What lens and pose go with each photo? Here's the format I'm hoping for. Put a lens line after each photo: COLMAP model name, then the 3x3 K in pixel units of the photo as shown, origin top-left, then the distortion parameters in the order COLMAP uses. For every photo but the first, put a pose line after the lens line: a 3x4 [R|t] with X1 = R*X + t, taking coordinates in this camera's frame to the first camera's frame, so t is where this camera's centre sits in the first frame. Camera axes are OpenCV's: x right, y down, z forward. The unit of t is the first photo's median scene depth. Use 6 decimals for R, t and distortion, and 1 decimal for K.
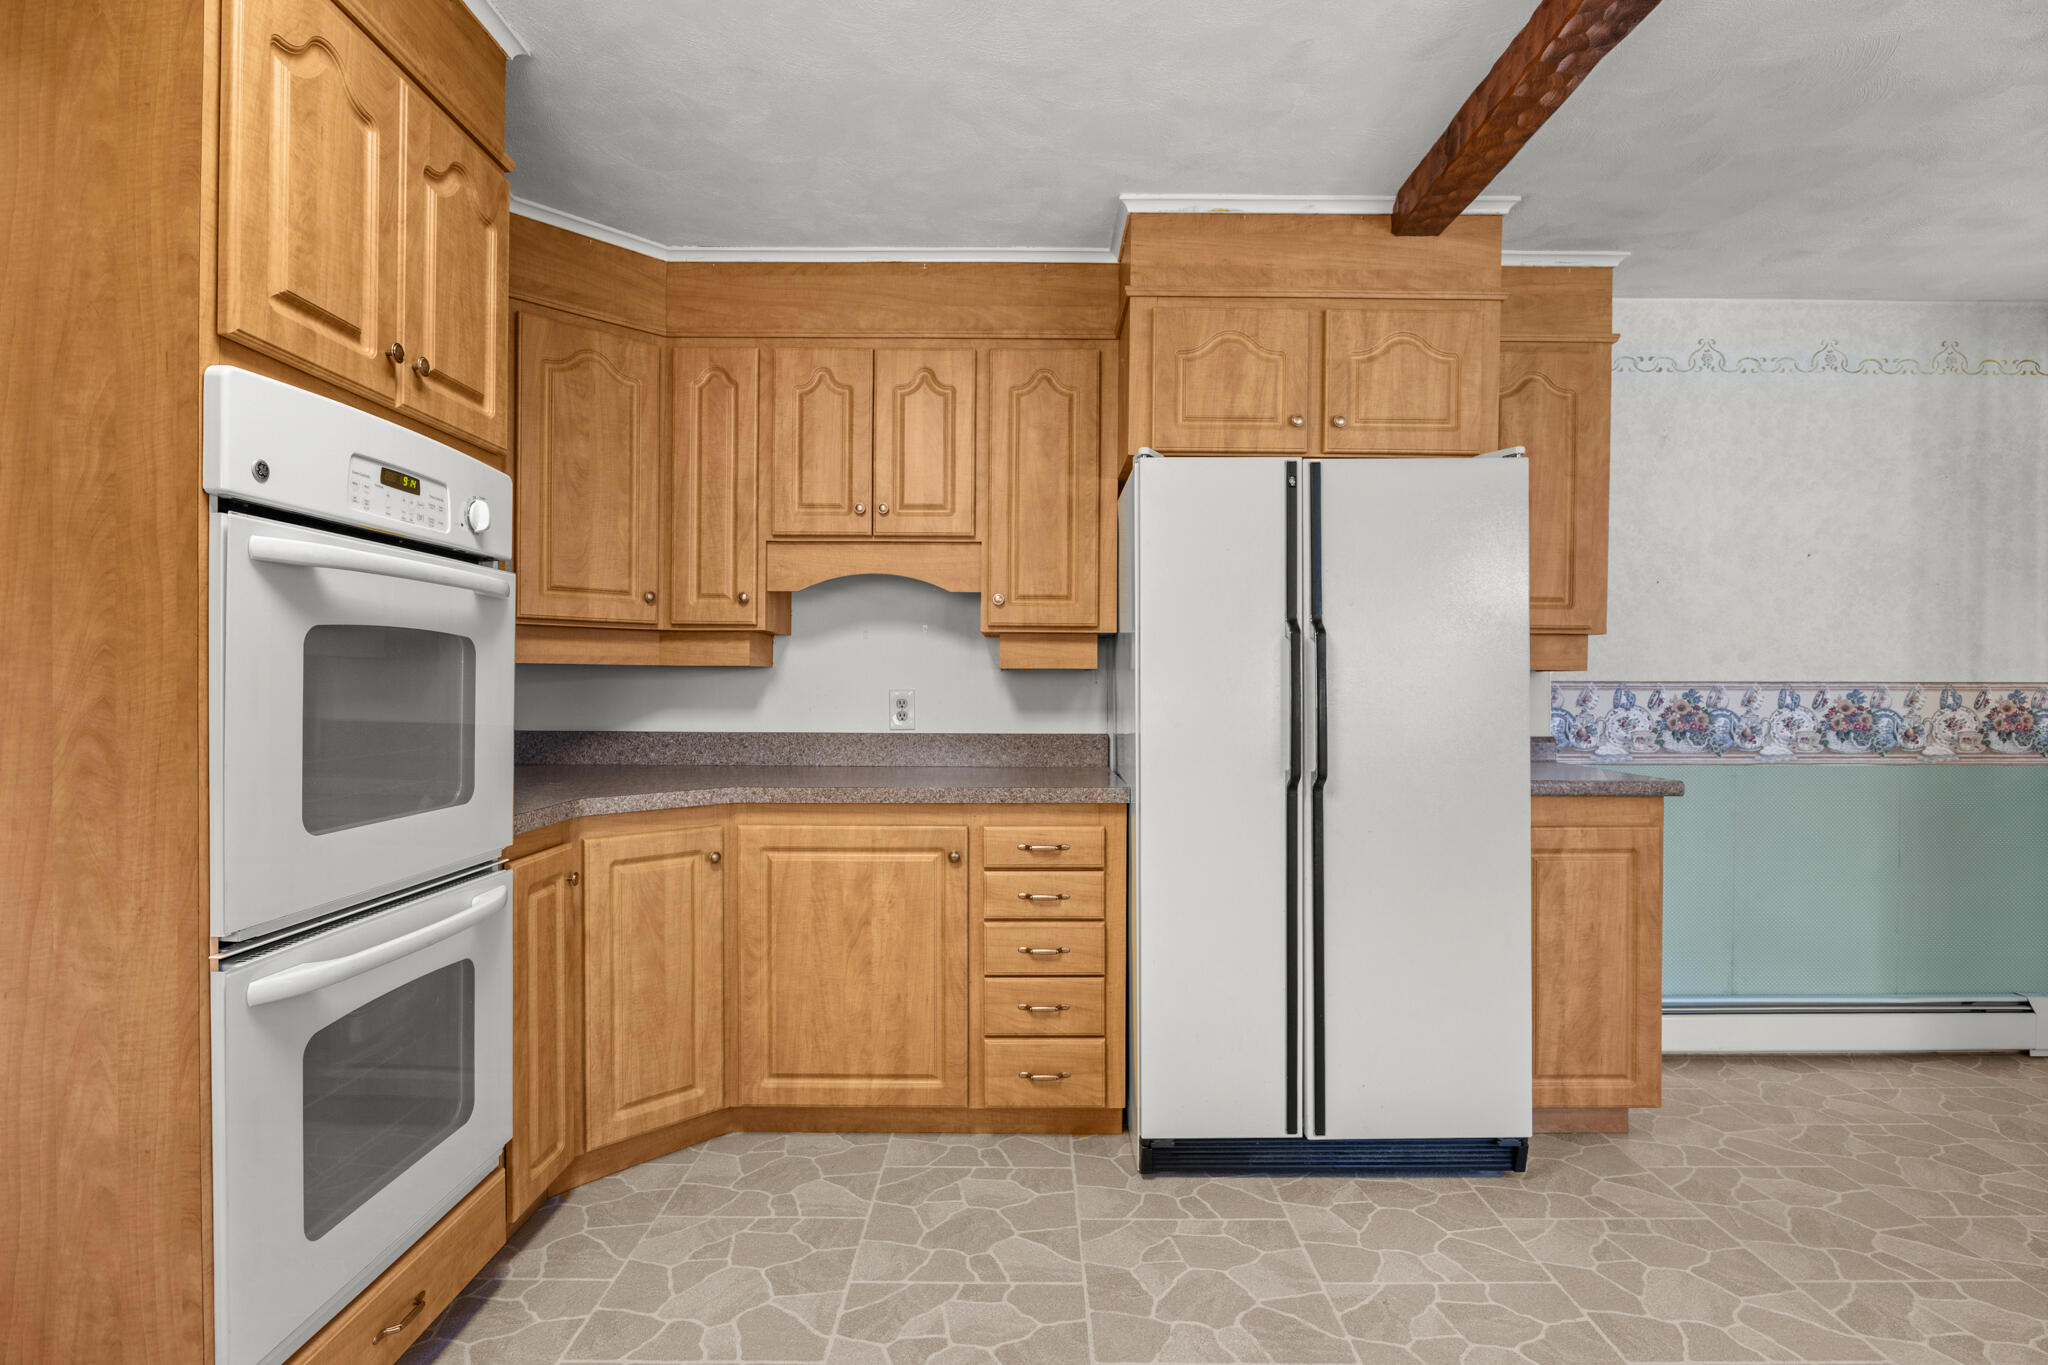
lens RADIAL K [[982.7, 0, 1022.2], [0, 982.7, 693.4], [0, 0, 1]] dist [-0.013739, 0.000653]
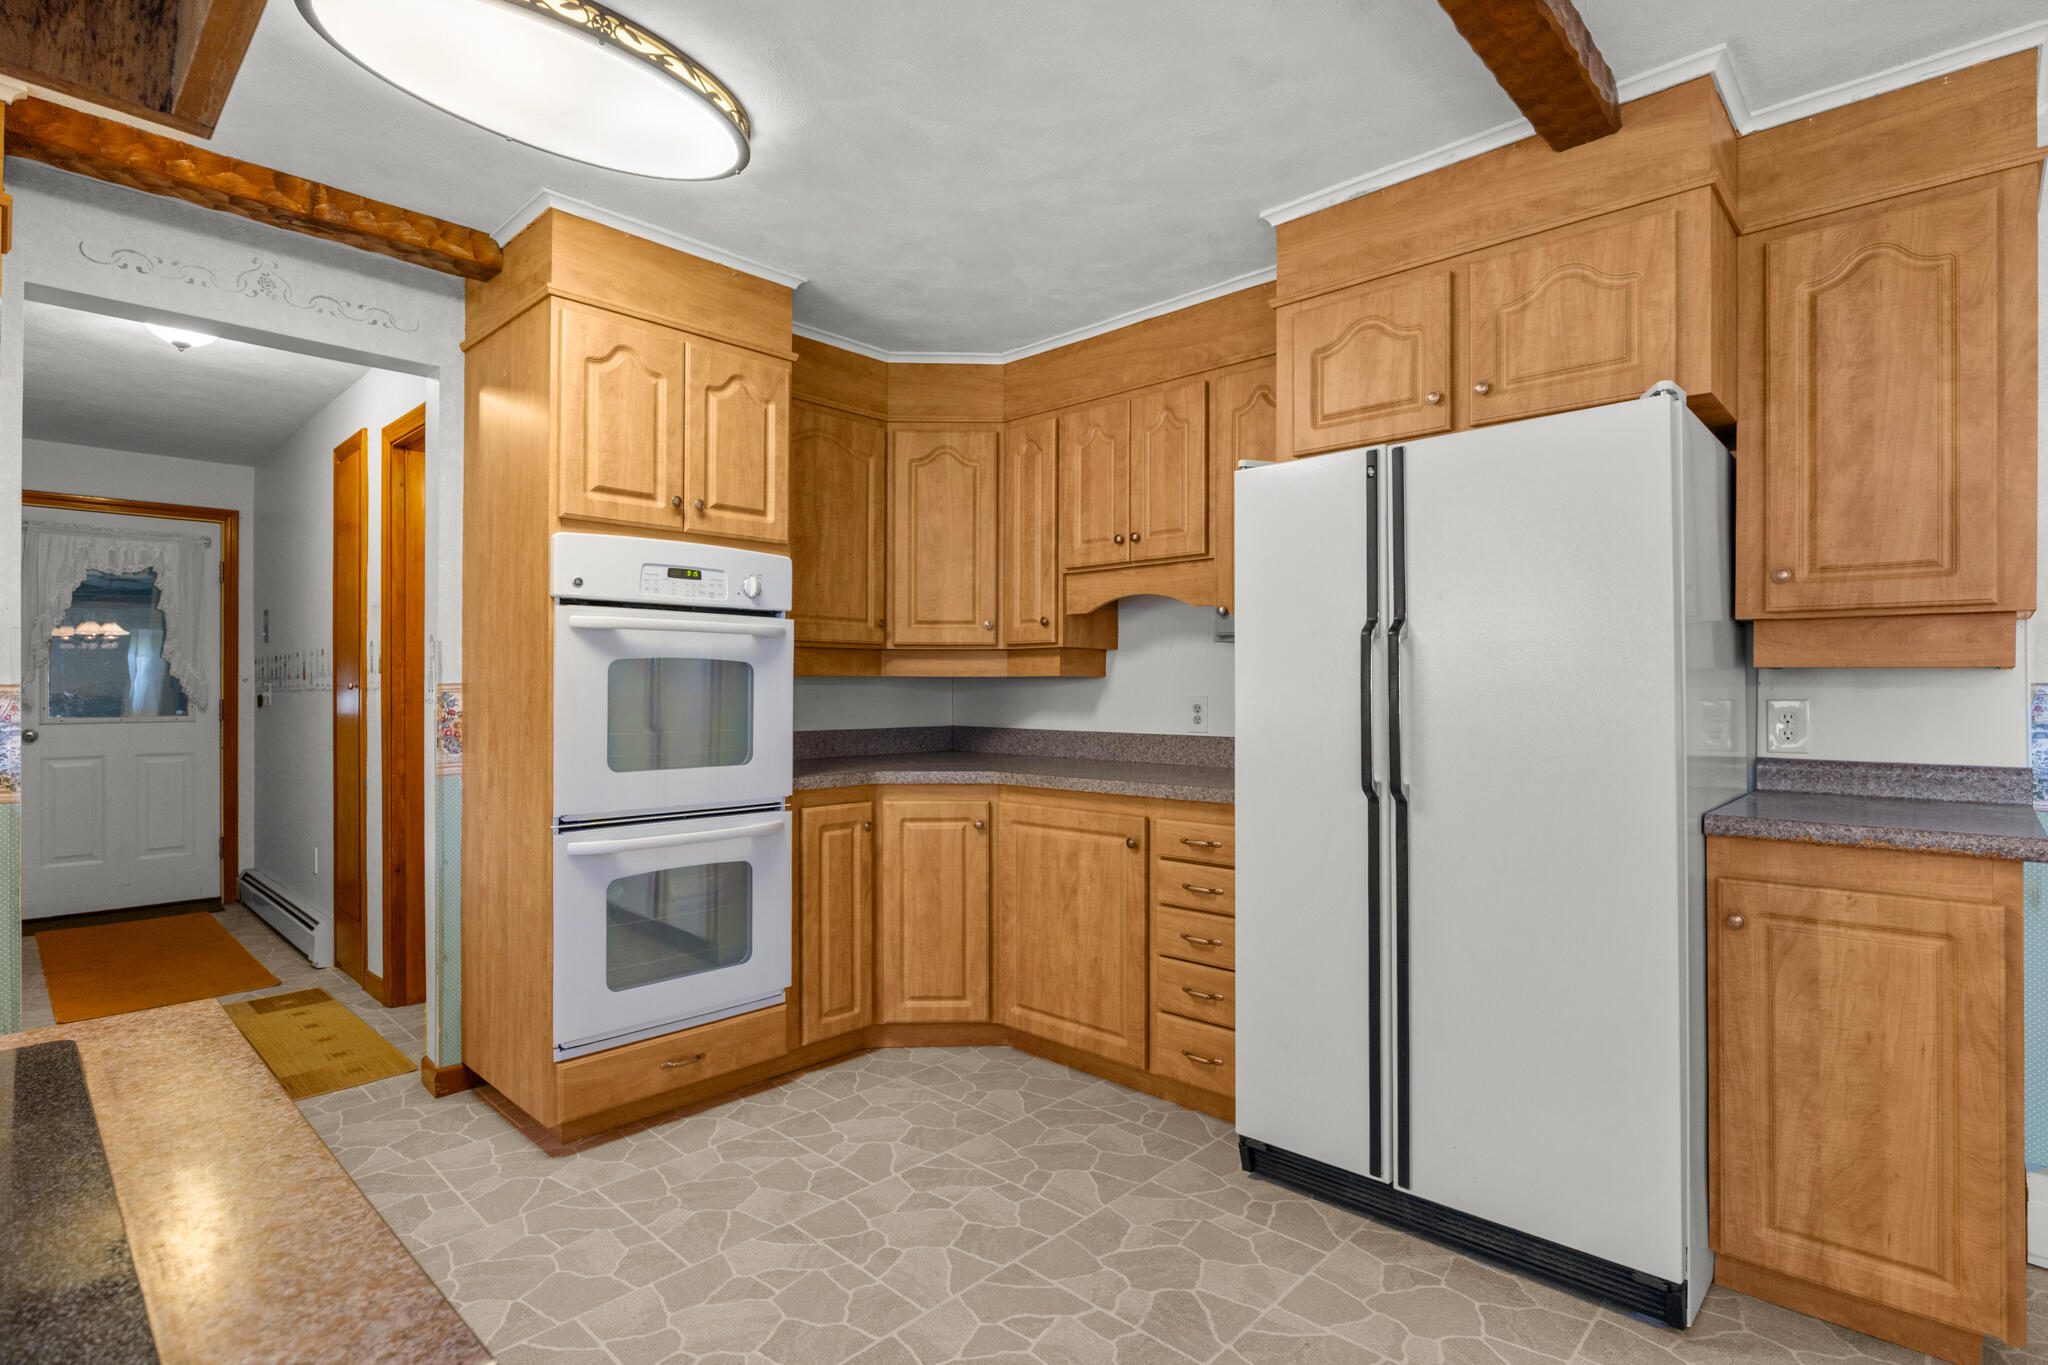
lens RADIAL K [[982.7, 0, 1026.0], [0, 982.7, 685.1], [0, 0, 1]] dist [-0.013739, 0.000653]
pose [[0.733115, -0.007045, -0.680068, 0.705786], [-0.004569, 0.999873, -0.015283, 0.002700], [0.680090, 0.014311, 0.732989, 0.099328]]
